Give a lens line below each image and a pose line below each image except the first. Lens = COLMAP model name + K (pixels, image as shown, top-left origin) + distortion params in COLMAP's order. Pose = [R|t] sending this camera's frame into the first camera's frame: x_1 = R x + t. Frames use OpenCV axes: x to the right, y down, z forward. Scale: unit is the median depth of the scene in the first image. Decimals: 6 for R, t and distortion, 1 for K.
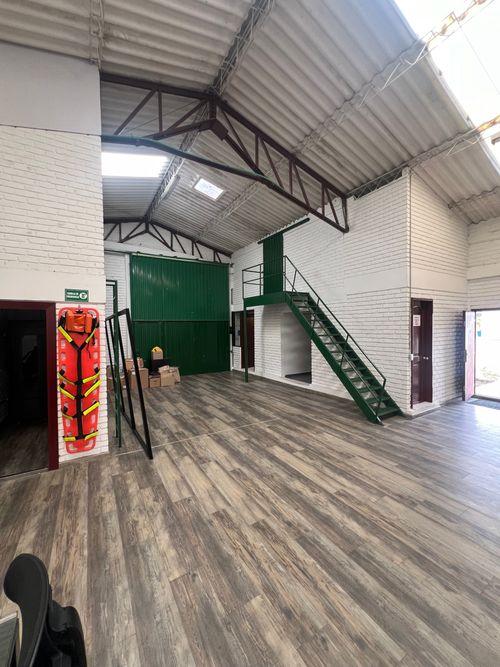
lens RADIAL K [[269.9, 0, 250.6], [0, 269.9, 333.1], [0, 0, 1]] dist [0.001648, 0.000286]
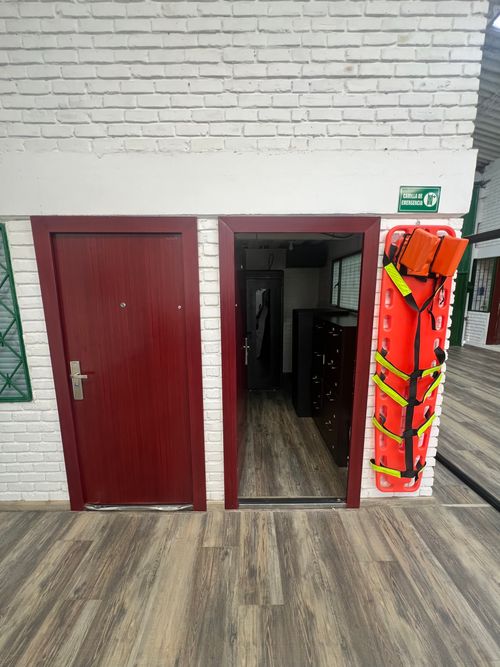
lens RADIAL K [[269.9, 0, 248.3], [0, 269.9, 333.0], [0, 0, 1]] dist [0.001648, 0.000286]
pose [[0.859827, 0.083544, -0.503704, -0.457826], [-0.009991, 0.989087, 0.146995, 0.021186], [0.510488, -0.121358, 0.851278, 0.285879]]
